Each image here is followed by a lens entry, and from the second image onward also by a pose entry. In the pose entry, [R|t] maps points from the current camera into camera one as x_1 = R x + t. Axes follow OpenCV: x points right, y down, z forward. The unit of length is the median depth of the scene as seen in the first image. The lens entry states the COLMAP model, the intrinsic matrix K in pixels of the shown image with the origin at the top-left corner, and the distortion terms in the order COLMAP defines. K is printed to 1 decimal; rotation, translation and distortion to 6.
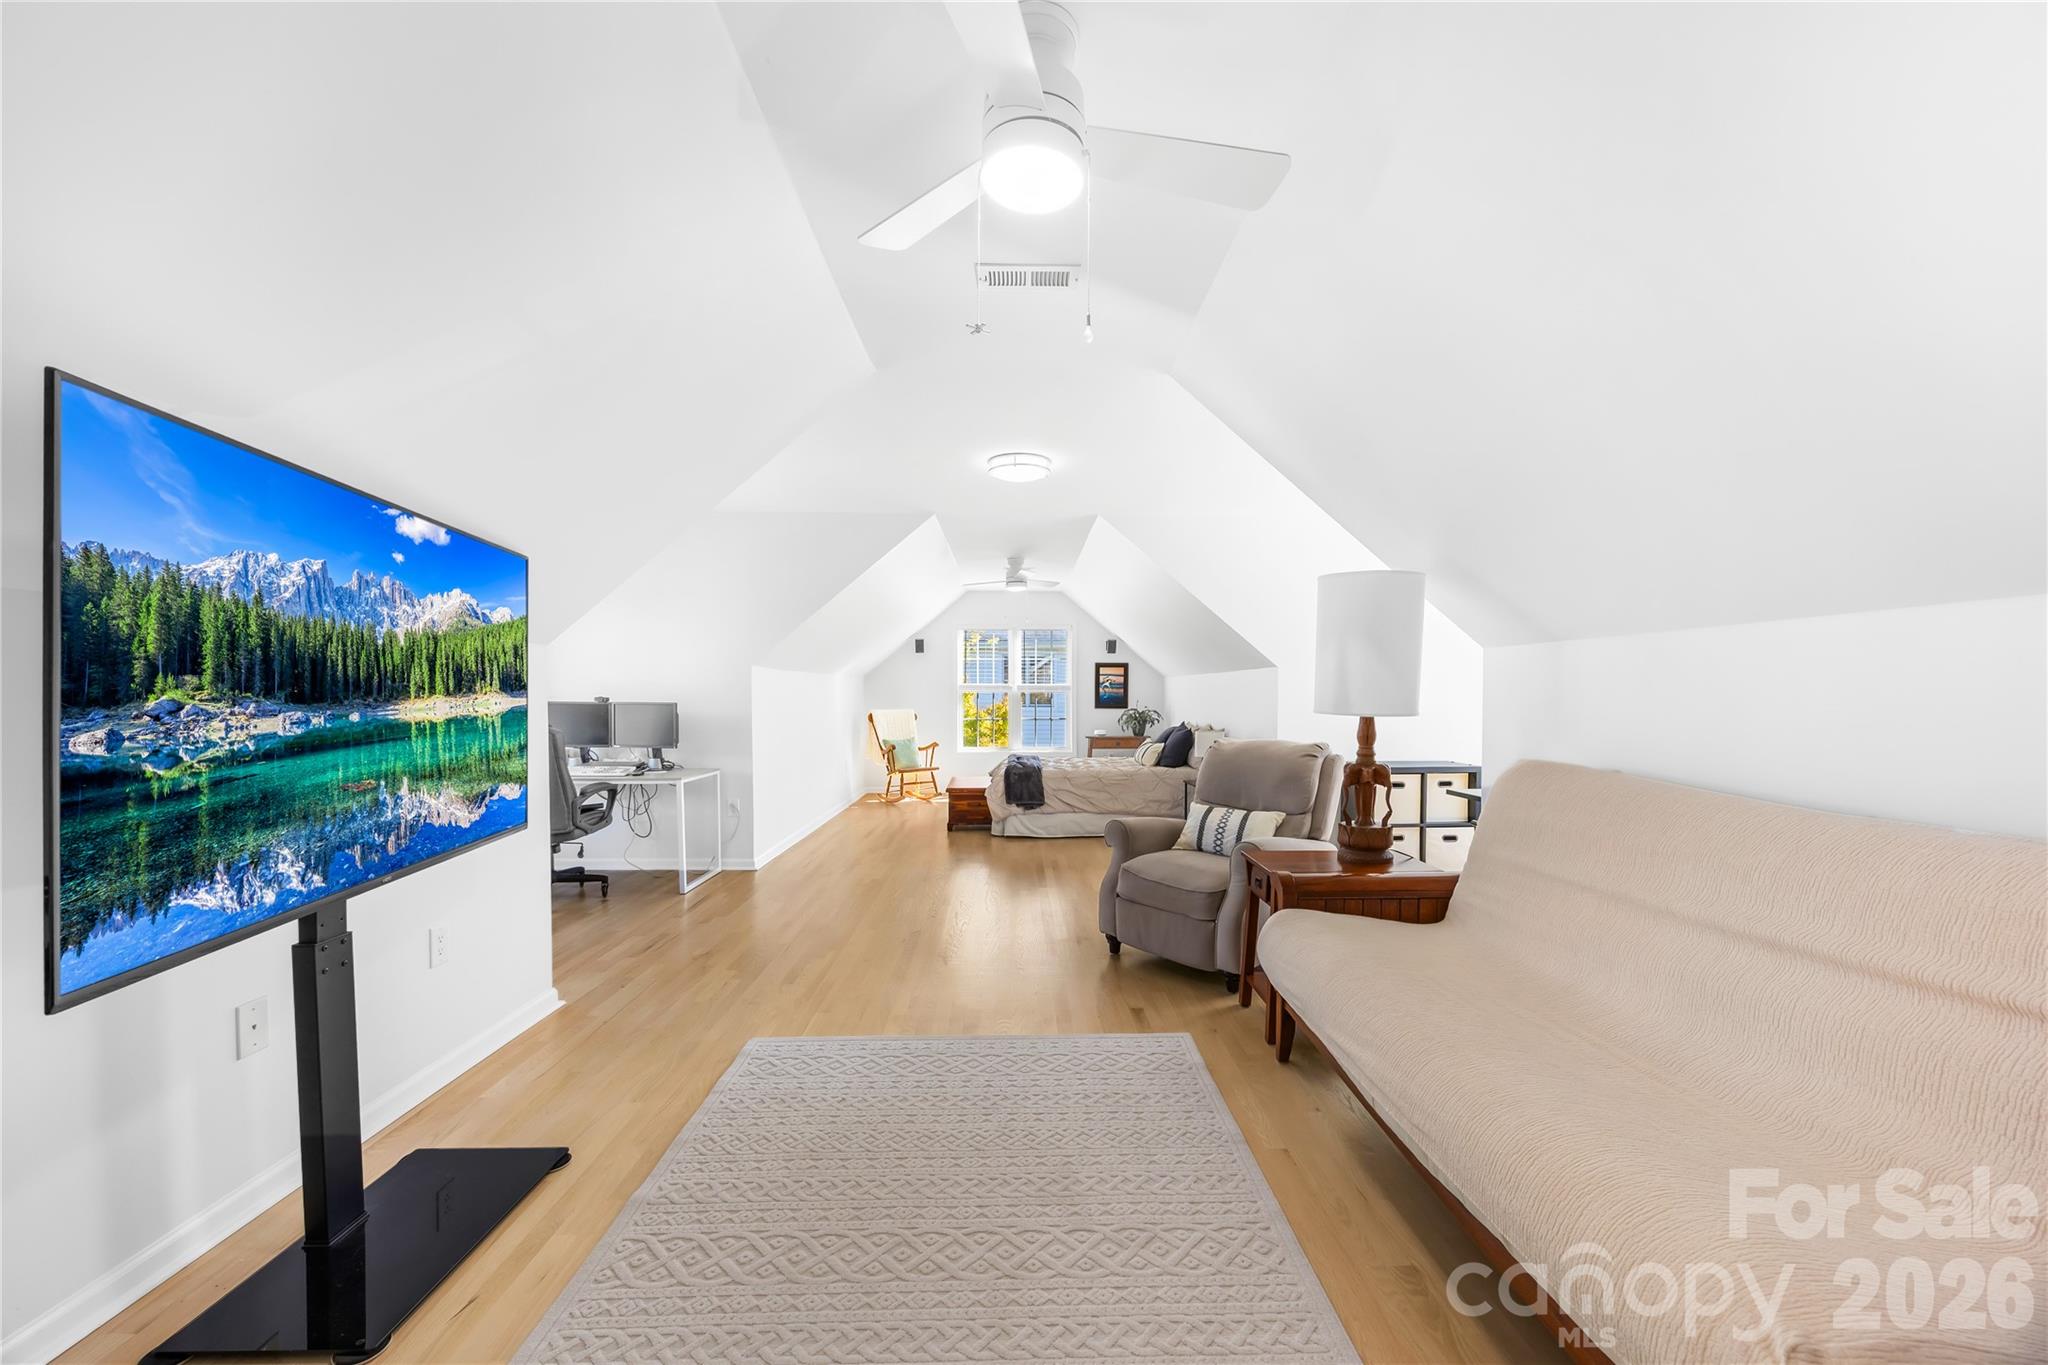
lens RADIAL K [[818.3, 0, 1024.1], [0, 818.3, 696.6], [0, 0, 1]] dist [-0.000475, -0.000035]
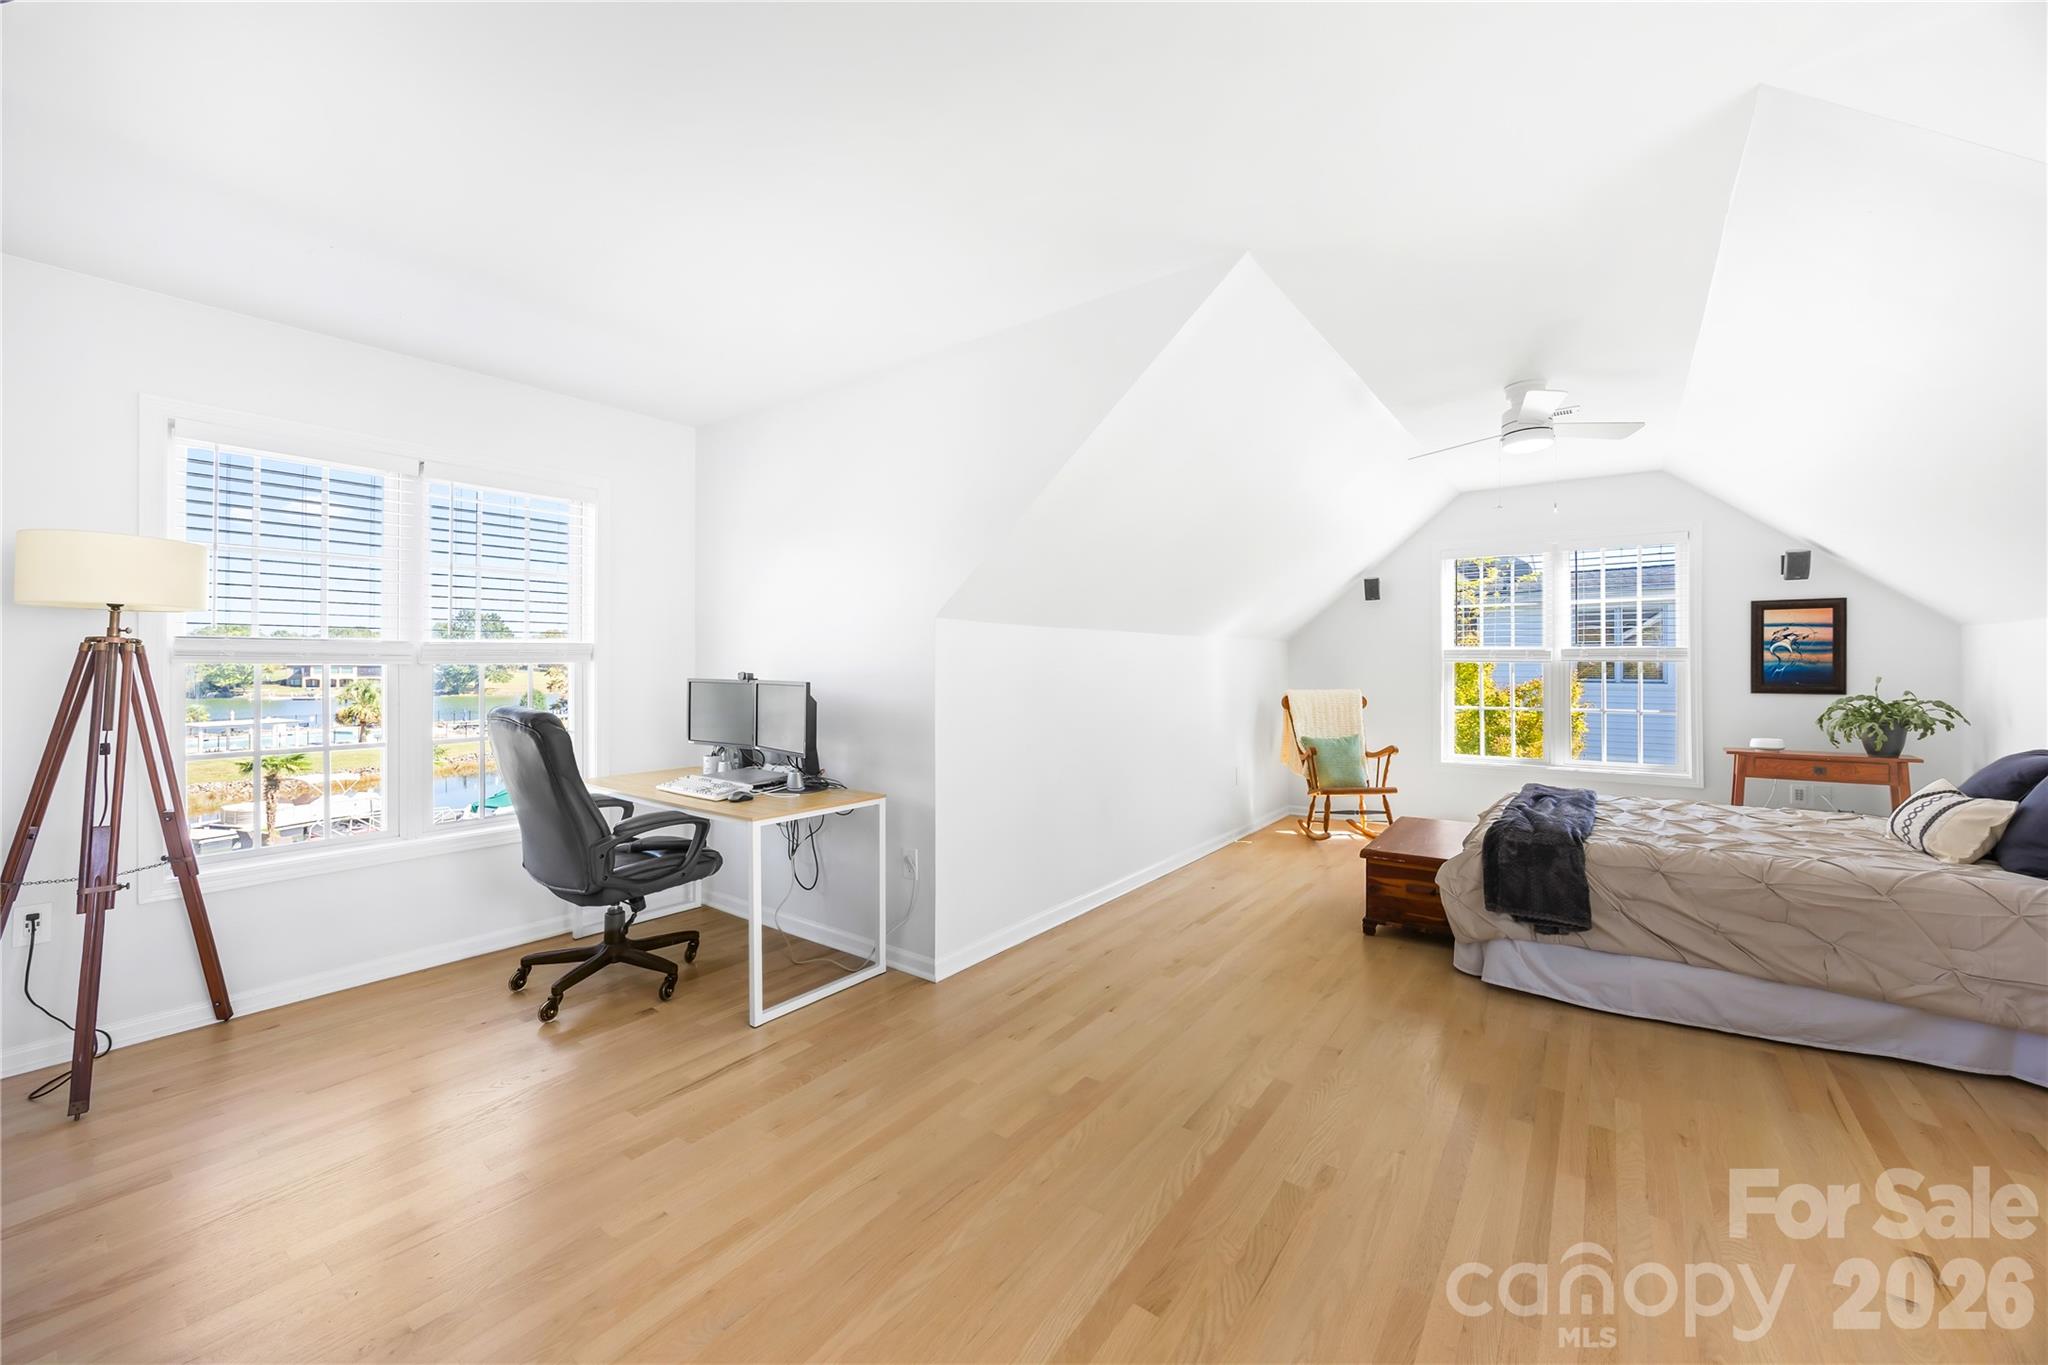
lens RADIAL K [[777.7, 0, 1025.8], [0, 777.7, 664.0], [0, 0, 1]] dist [-0.002412, -0.000144]
pose [[0.788020, -0.005608, -0.615624, 0.032143], [0.001929, 0.999976, -0.006641, -0.001115], [0.615646, 0.004046, 0.788012, 0.386678]]
